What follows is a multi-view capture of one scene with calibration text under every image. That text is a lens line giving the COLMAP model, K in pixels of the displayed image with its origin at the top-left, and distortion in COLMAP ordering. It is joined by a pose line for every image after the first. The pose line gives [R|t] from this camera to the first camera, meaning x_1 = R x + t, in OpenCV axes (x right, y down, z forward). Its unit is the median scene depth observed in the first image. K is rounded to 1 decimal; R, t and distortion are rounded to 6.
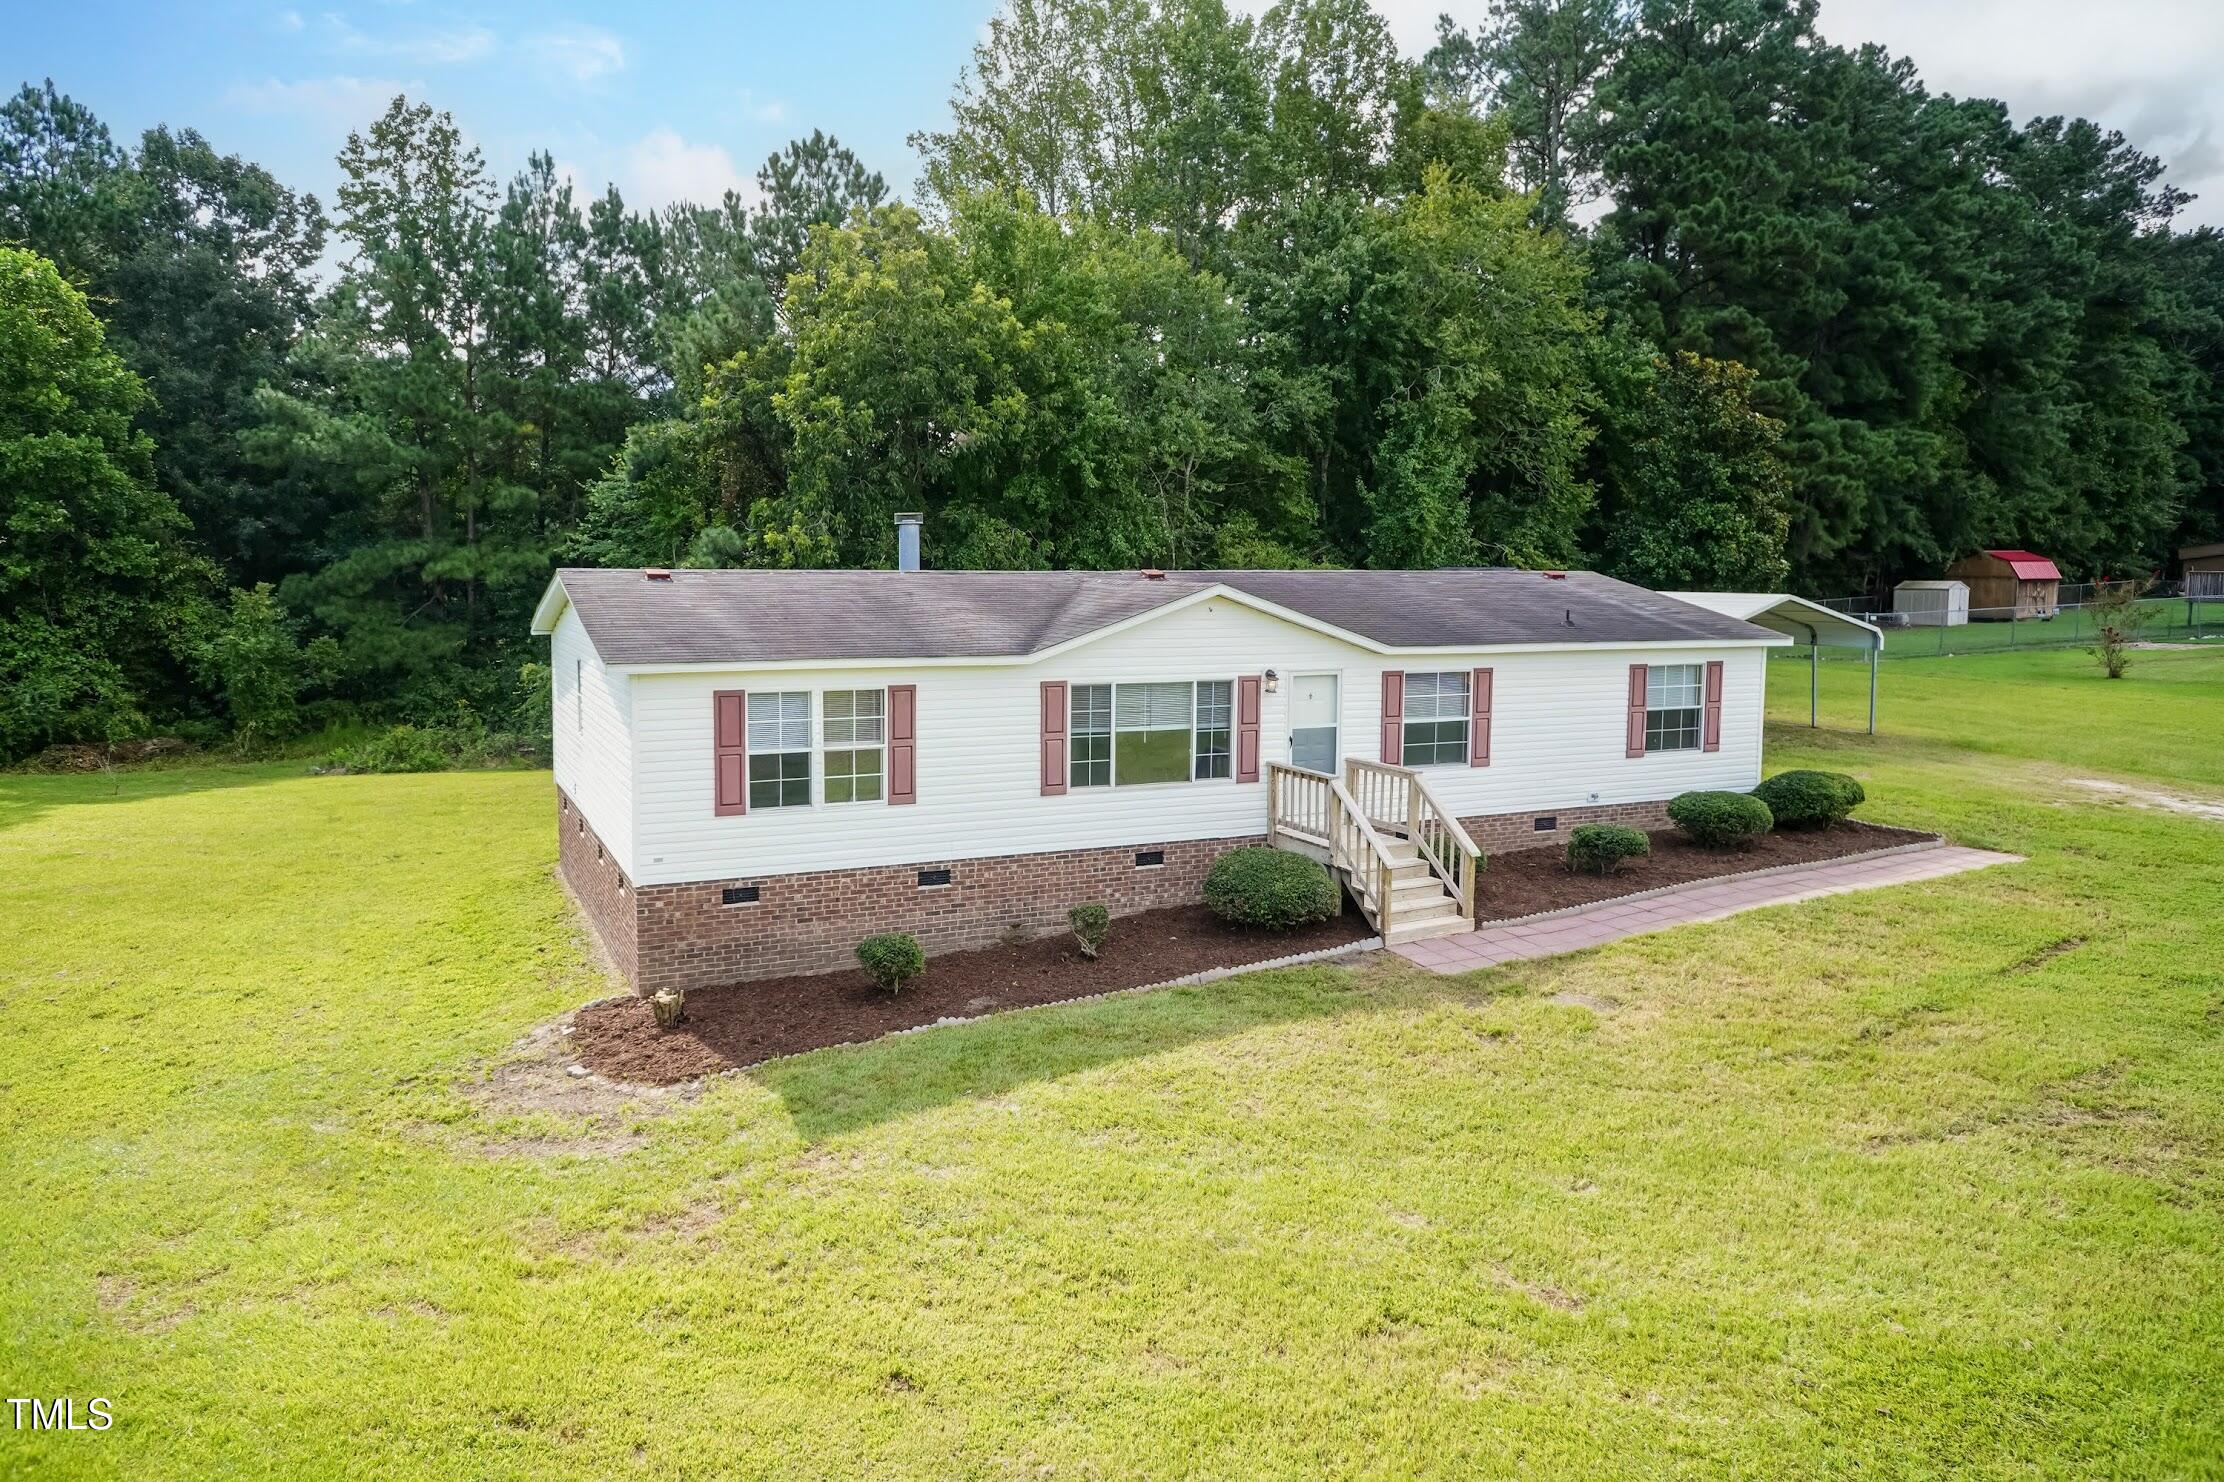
lens RADIAL K [[1533.1, 0, 1093.1], [0, 1533.1, 693.6], [0, 0, 1]] dist [-0.011892, -0.000617]
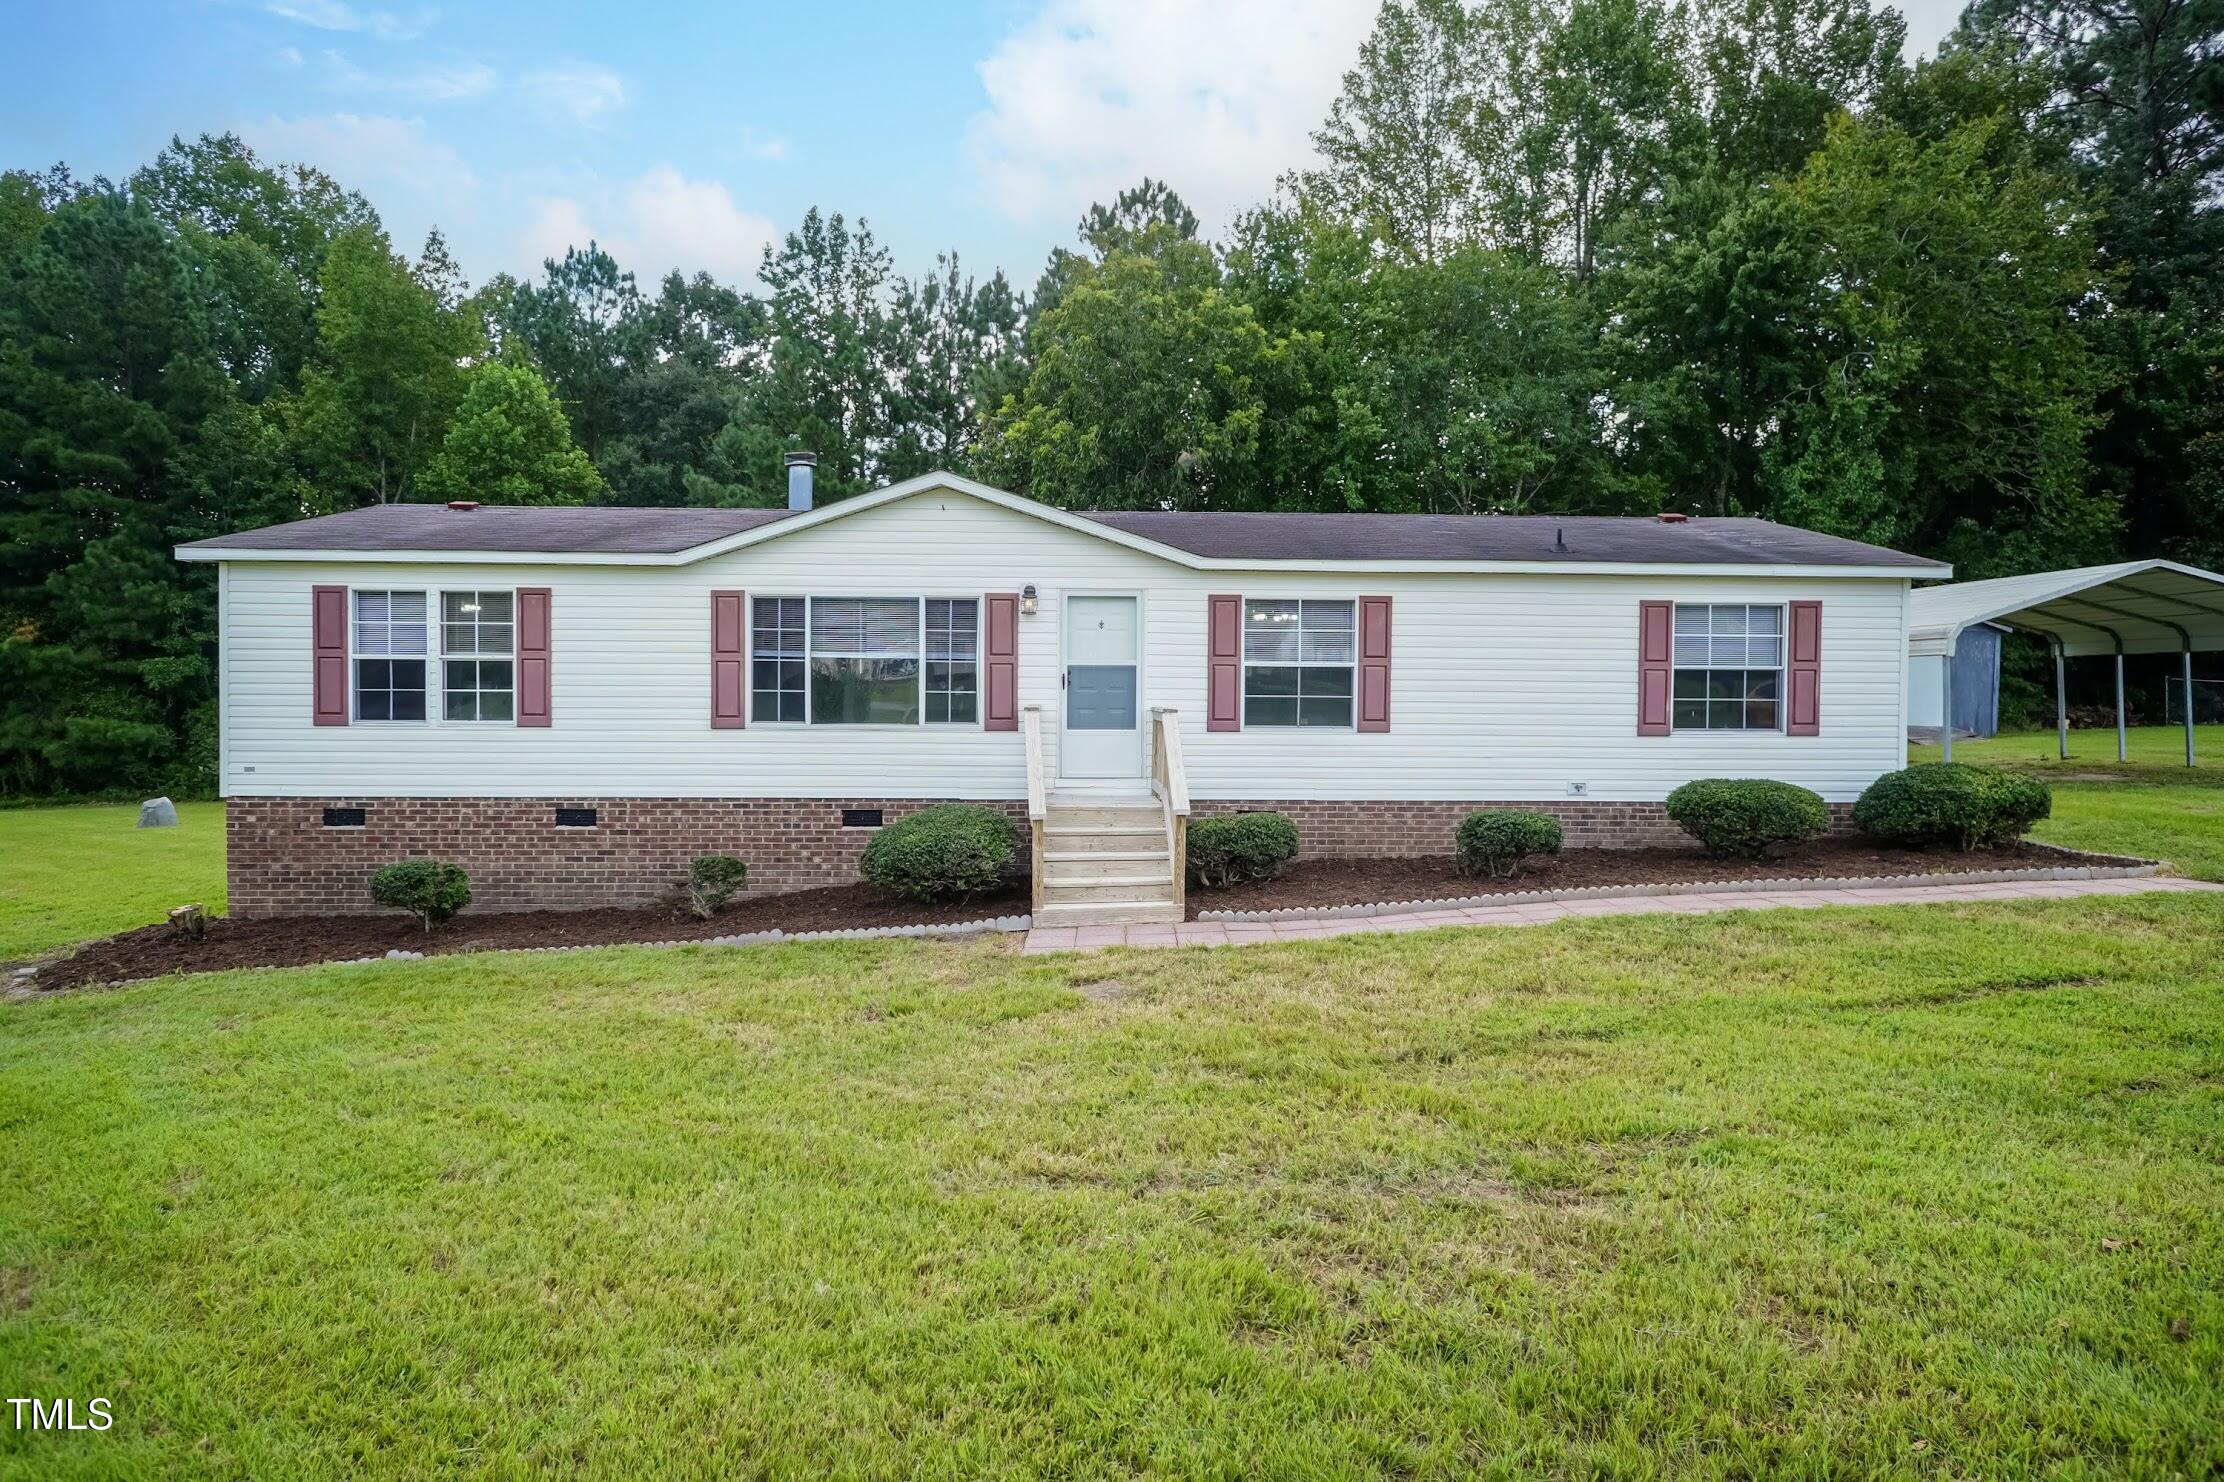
lens RADIAL K [[1496.2, 0, 1112.0], [0, 1496.2, 741.0], [0, 0, 1]] dist [0.009064, 0.001473]
pose [[0.915970, 0.013136, -0.401032, 0.472165], [-0.035878, 0.998142, -0.049250, 0.101611], [0.399640, 0.059499, 0.914739, 0.332878]]
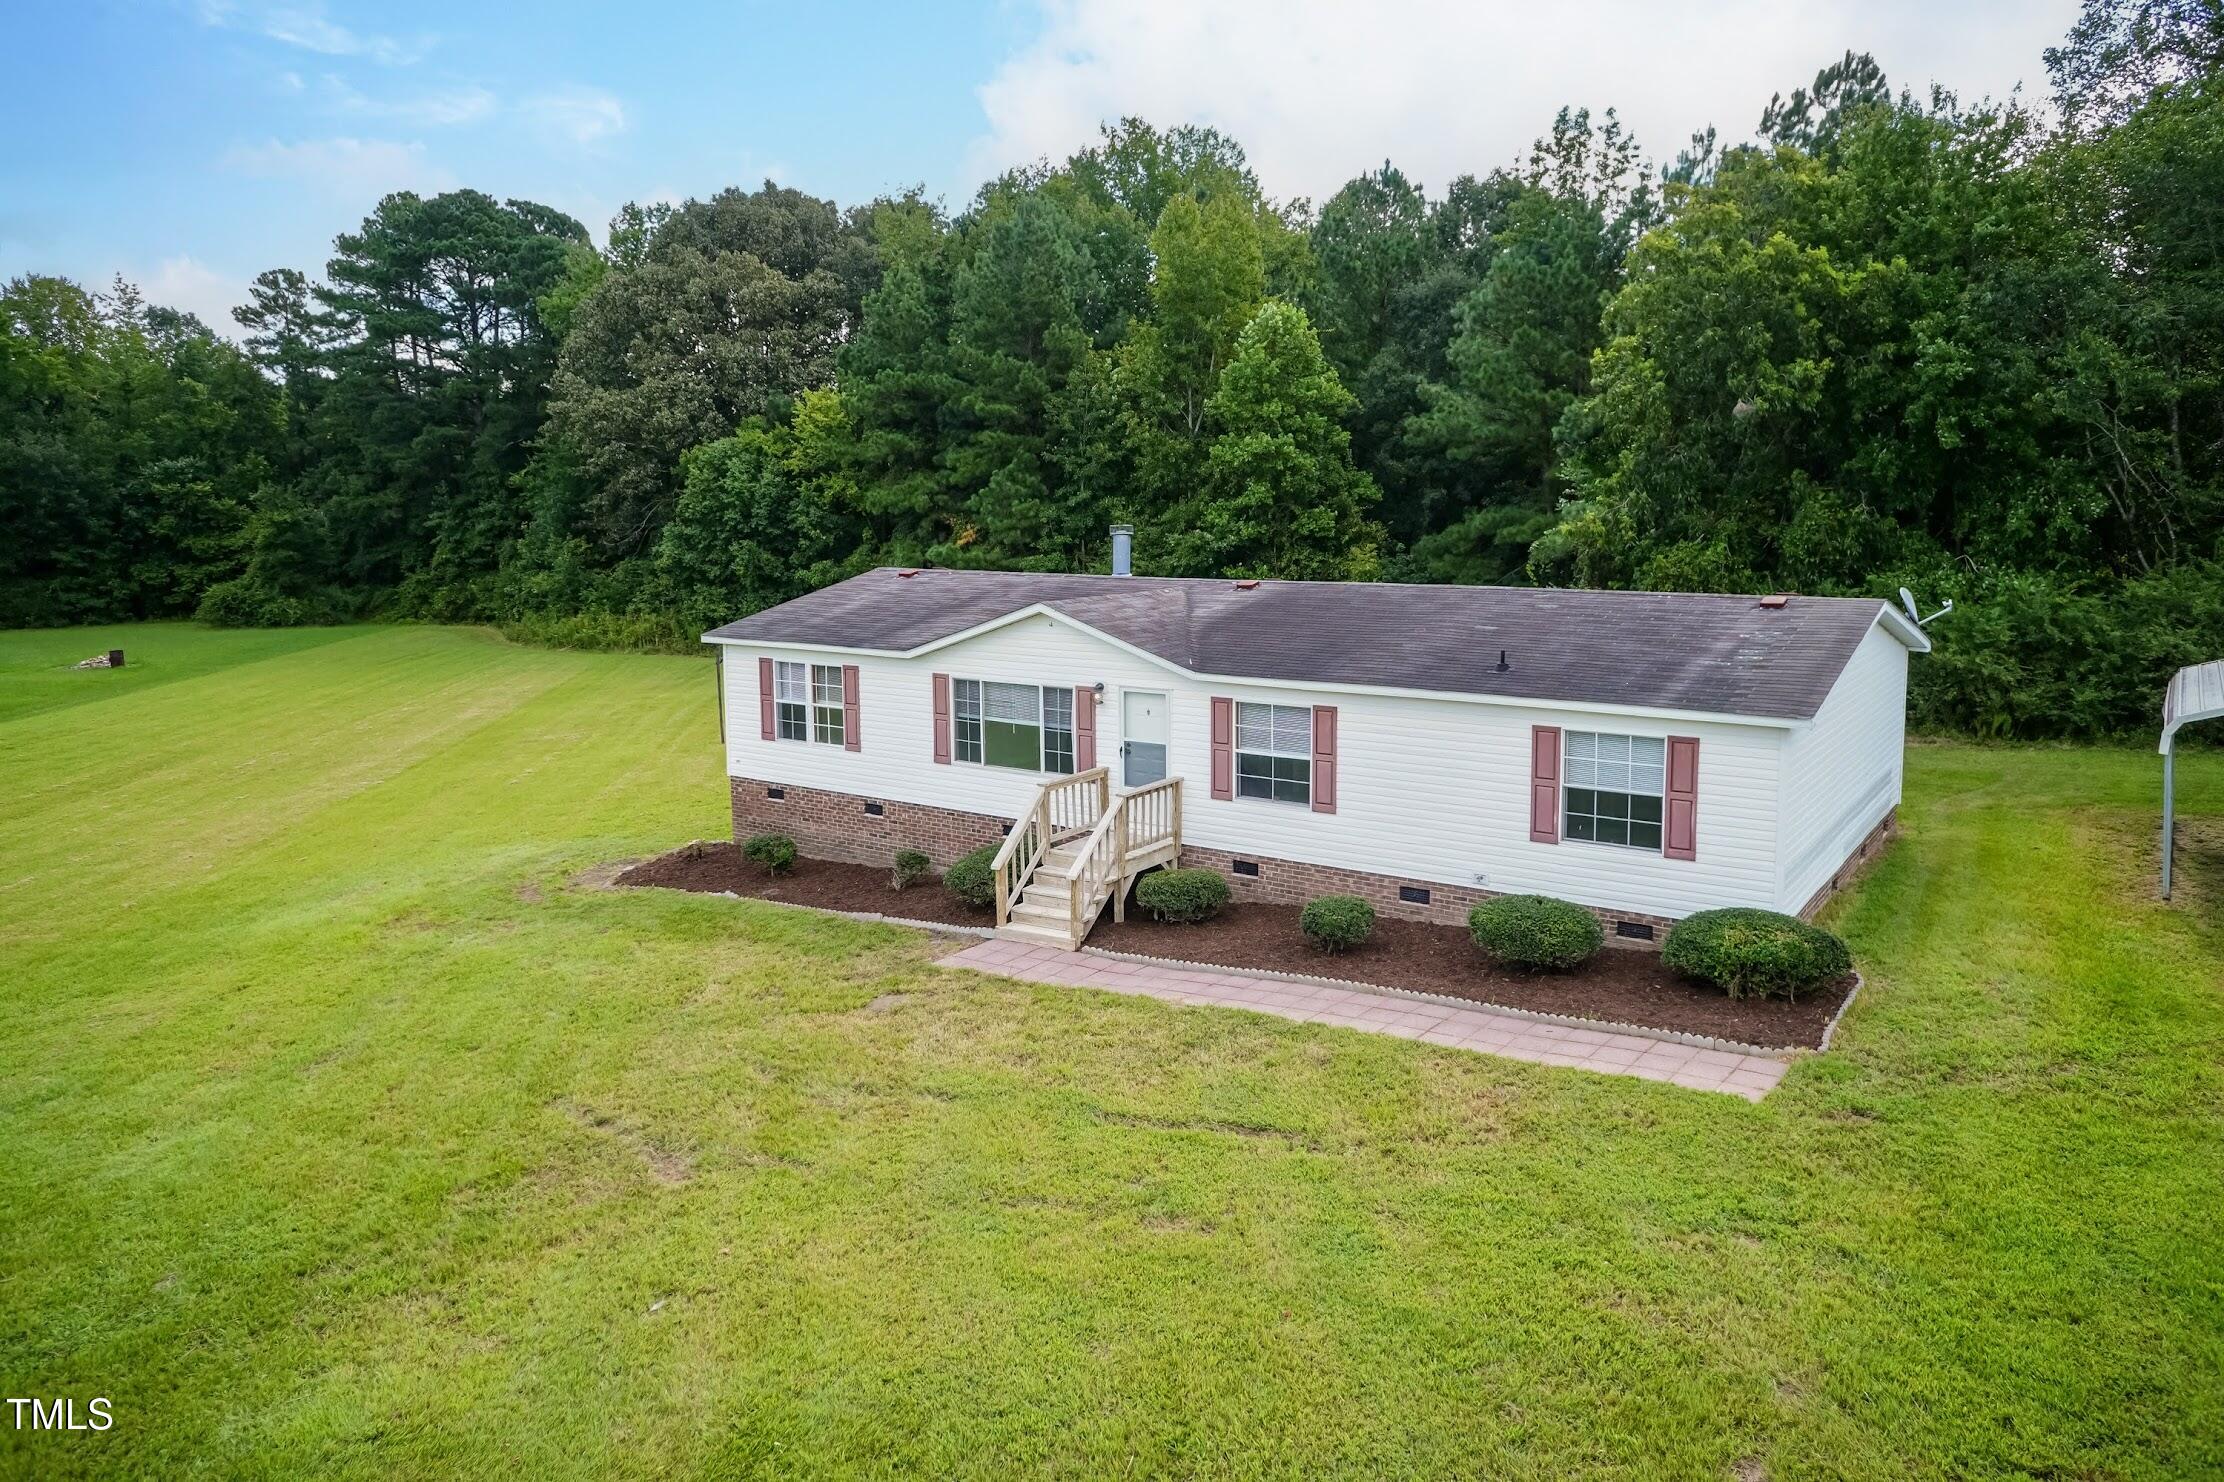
lens RADIAL K [[1533.1, 0, 1093.1], [0, 1533.1, 693.6], [0, 0, 1]] dist [-0.011892, -0.000617]
pose [[0.474071, 0.103515, -0.874380, 1.092378], [-0.067055, 0.994426, 0.081371, -0.098505], [0.877929, 0.020056, 0.478370, 0.487823]]
